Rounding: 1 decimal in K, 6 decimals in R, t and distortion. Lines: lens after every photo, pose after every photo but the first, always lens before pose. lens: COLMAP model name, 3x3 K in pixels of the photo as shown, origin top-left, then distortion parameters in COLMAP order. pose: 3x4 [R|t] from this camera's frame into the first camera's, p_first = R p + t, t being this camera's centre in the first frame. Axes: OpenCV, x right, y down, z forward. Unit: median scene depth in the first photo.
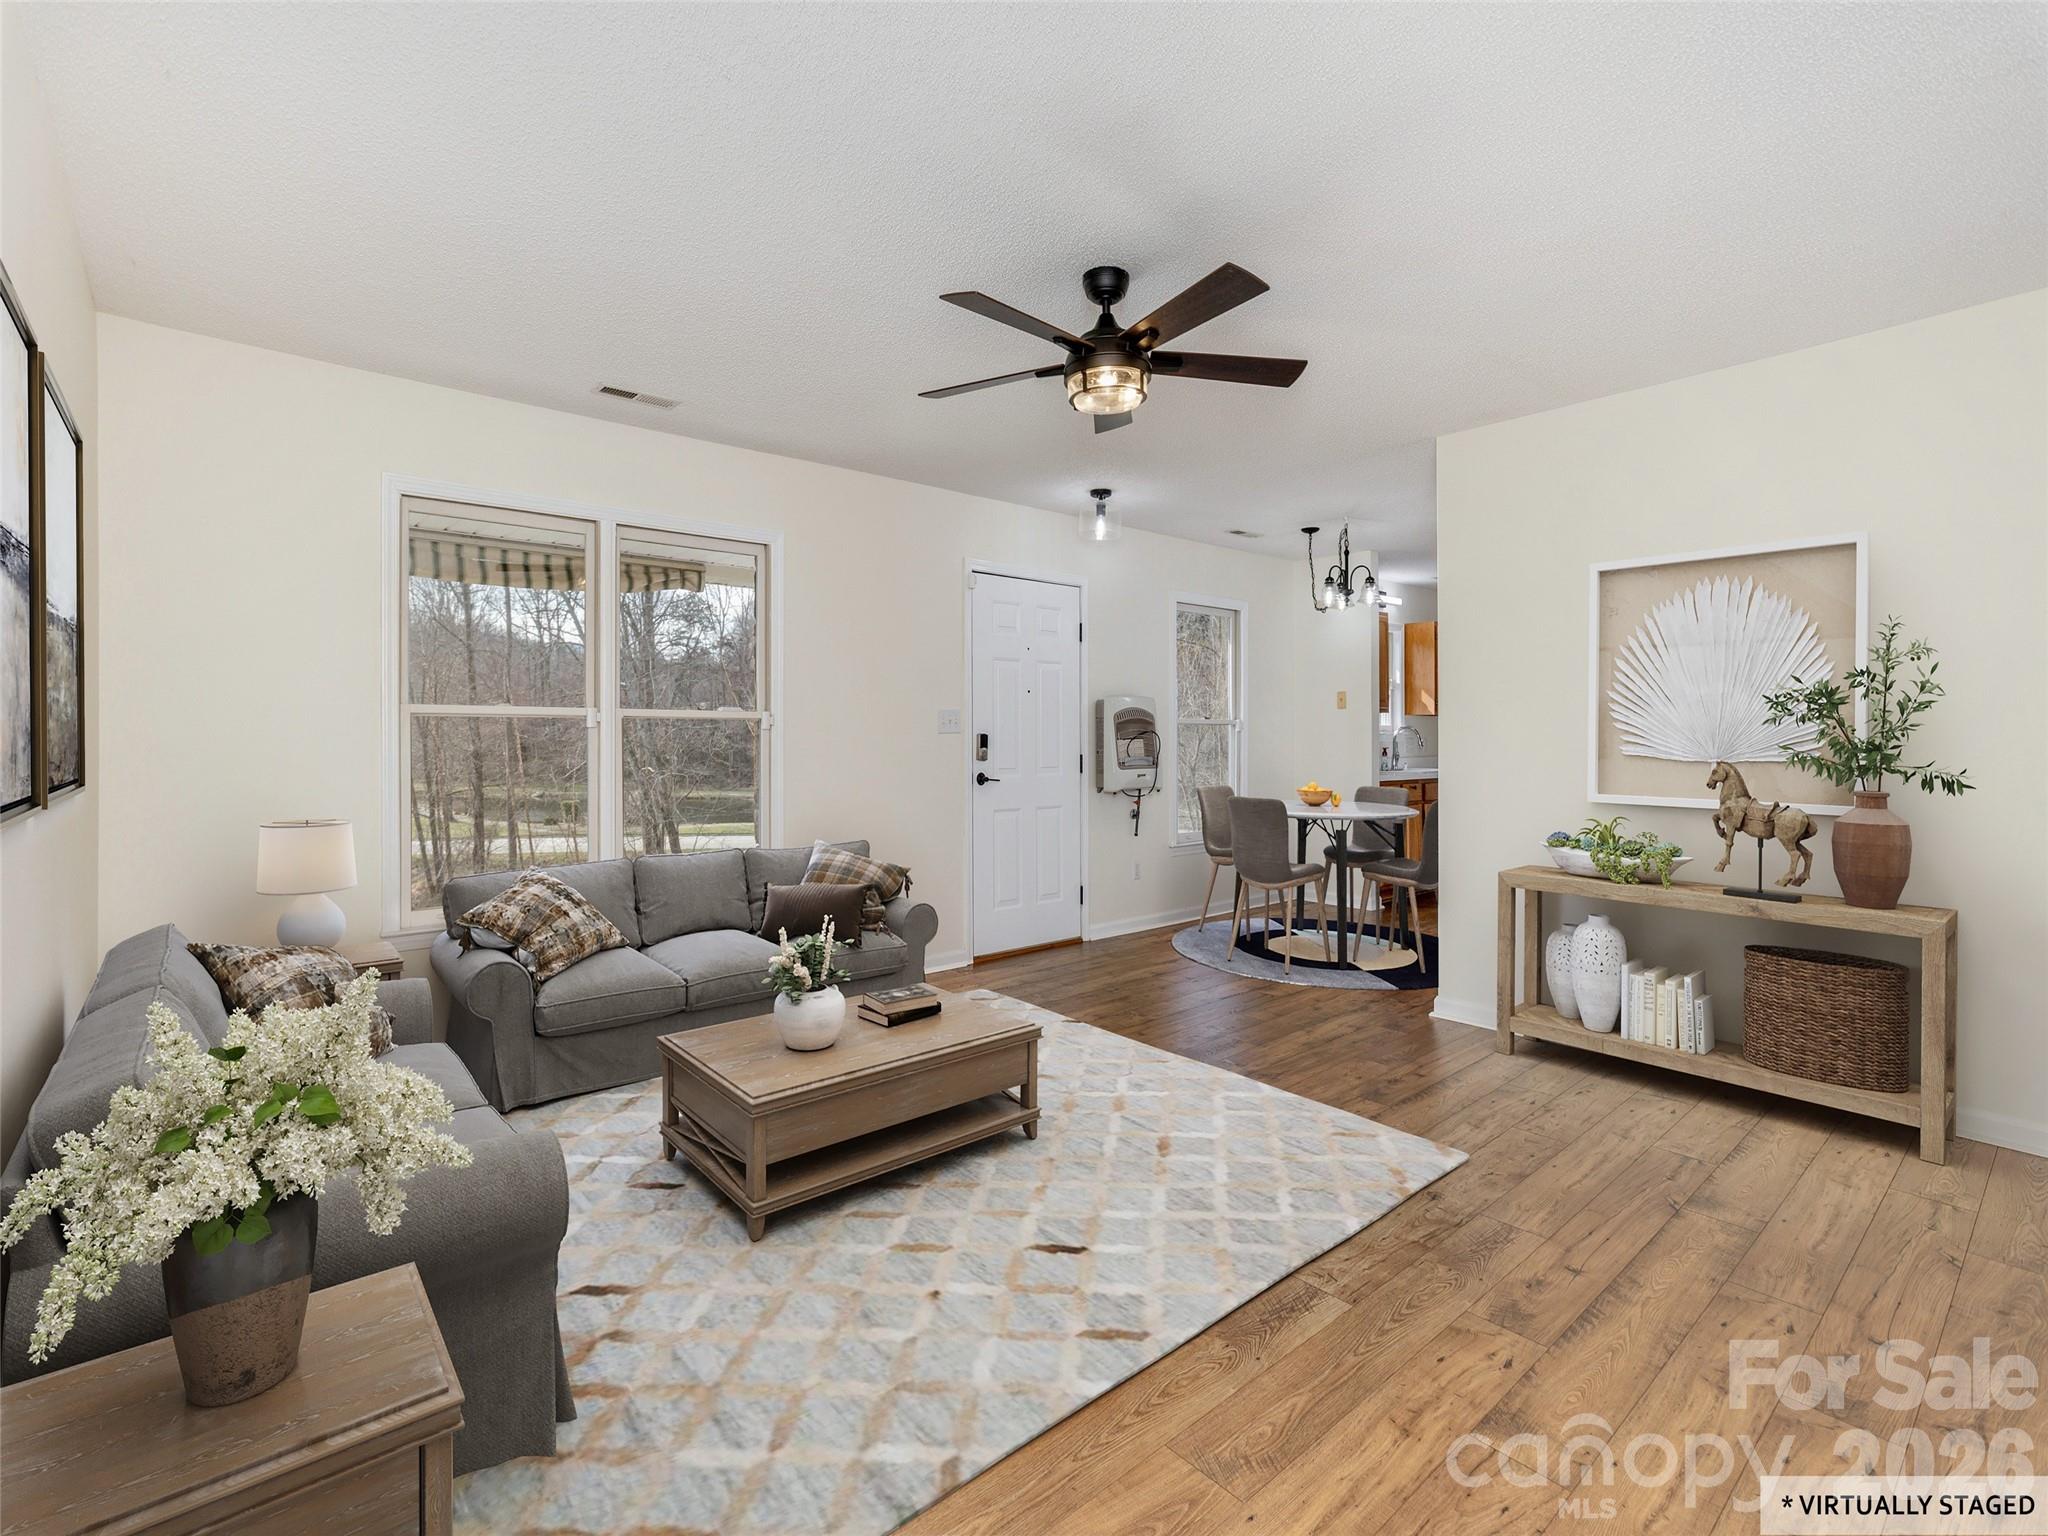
lens RADIAL K [[1014.5, 0, 1021.2], [0, 1014.5, 733.8], [0, 0, 1]] dist [0.000962, 0.000441]
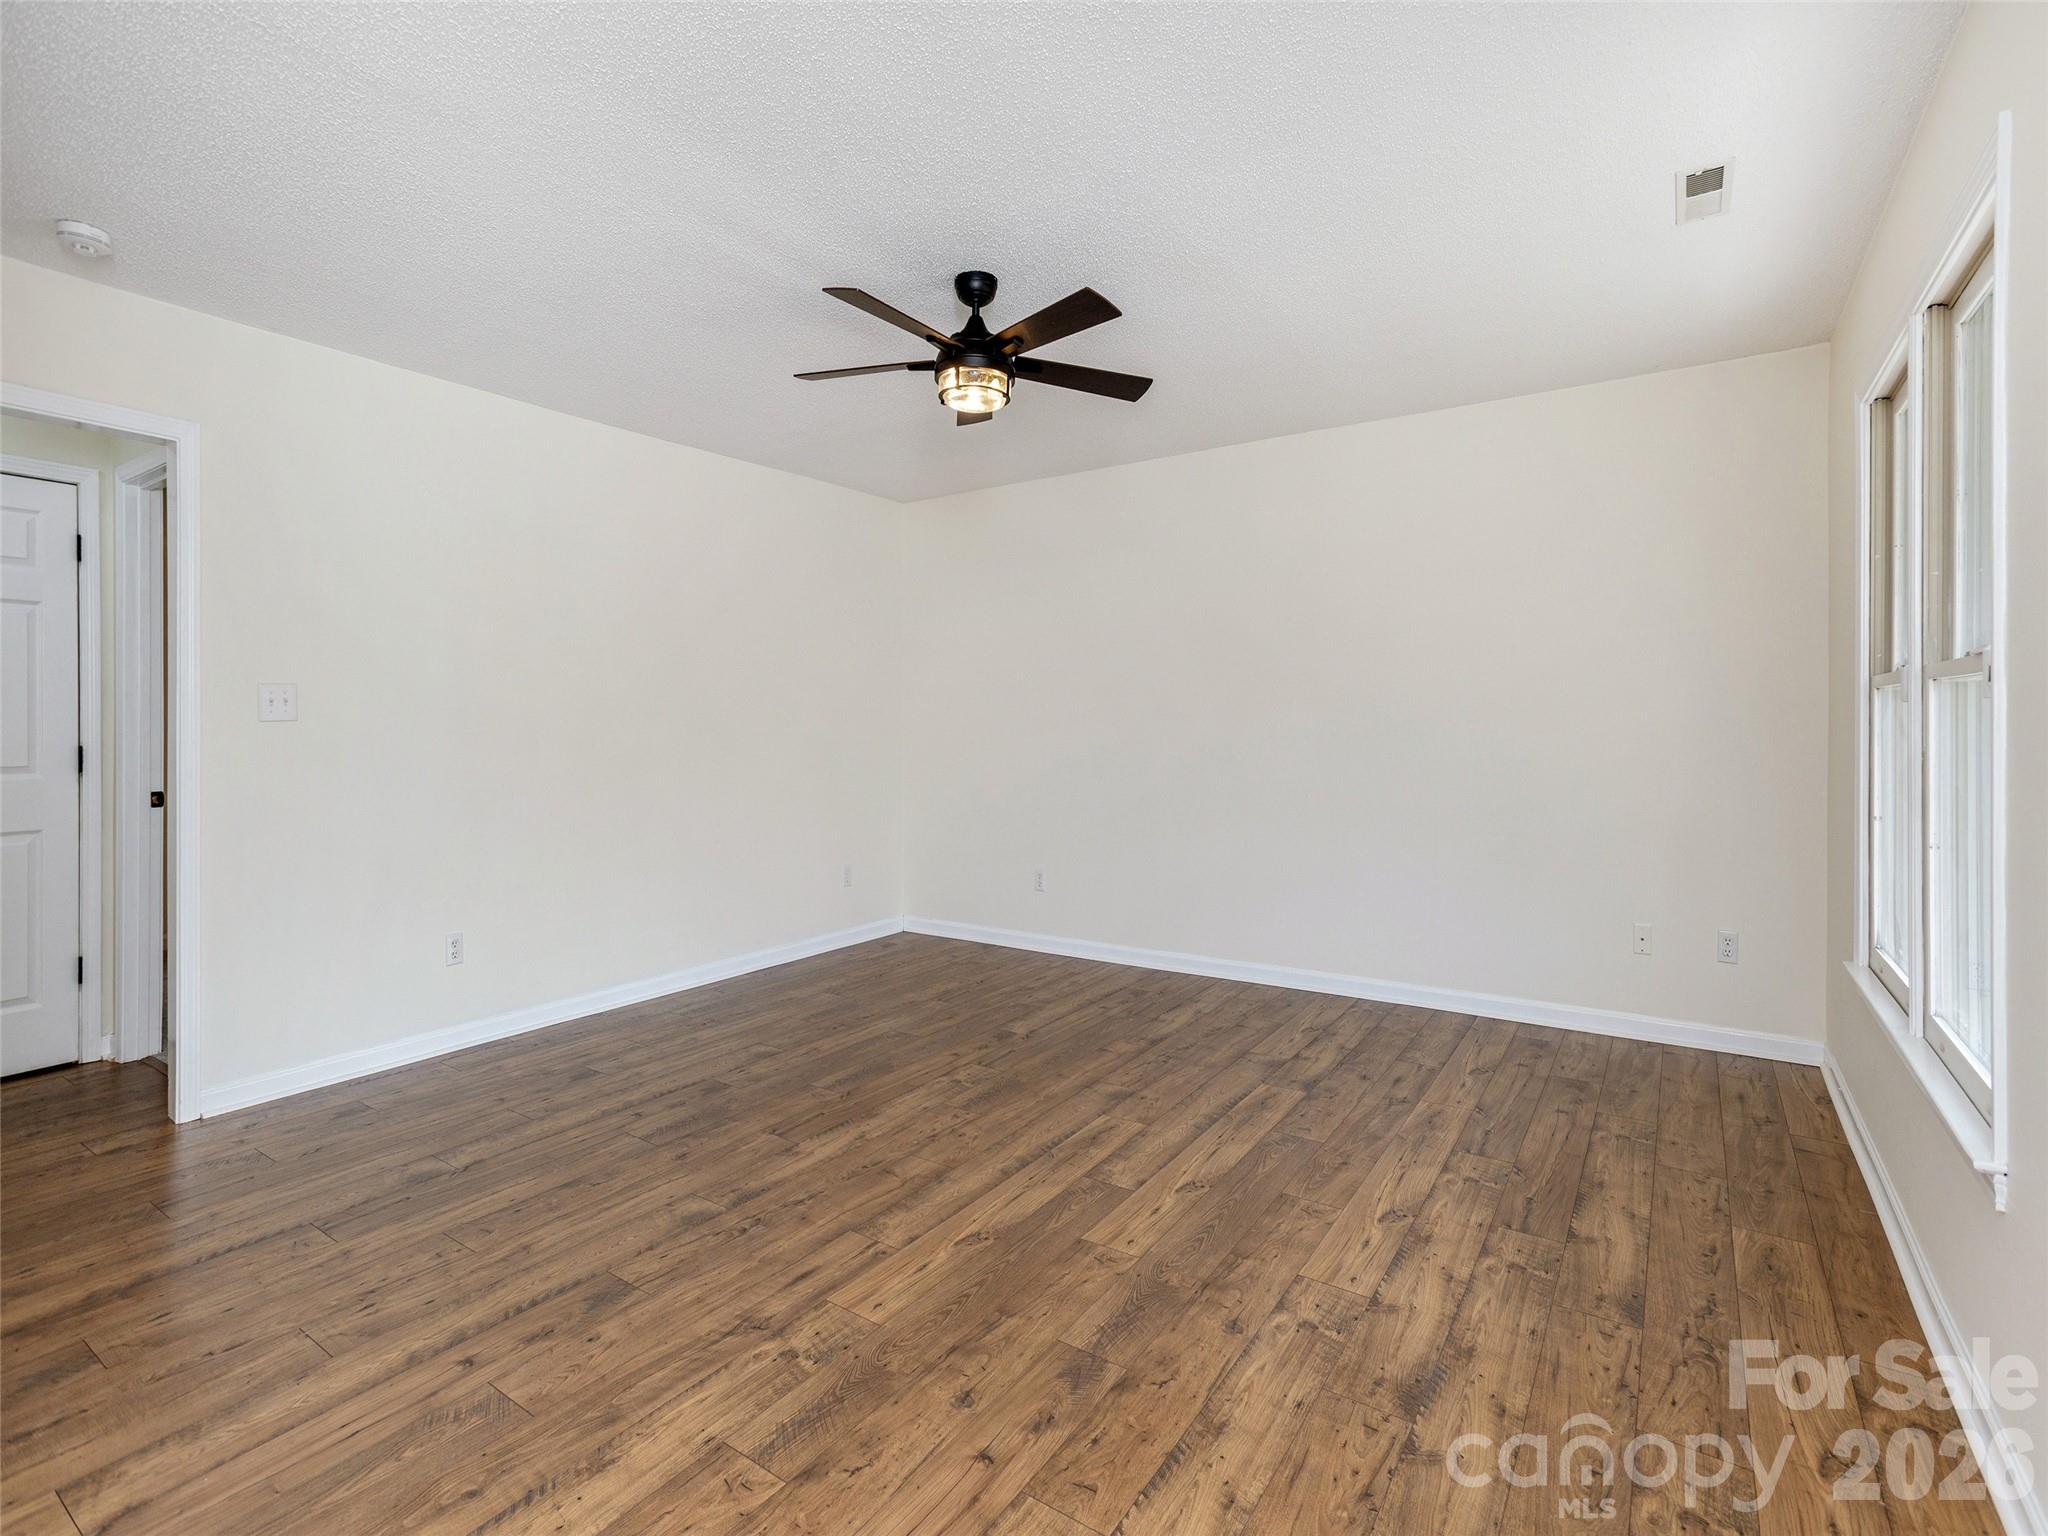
lens RADIAL K [[1014.5, 0, 1021.2], [0, 1014.5, 733.8], [0, 0, 1]] dist [0.000962, 0.000441]
pose [[-0.969736, 0.011231, -0.243897, 0.322897], [0.011093, 0.999937, 0.001942, 0.001960], [0.243903, -0.000822, -0.969799, 2.209588]]
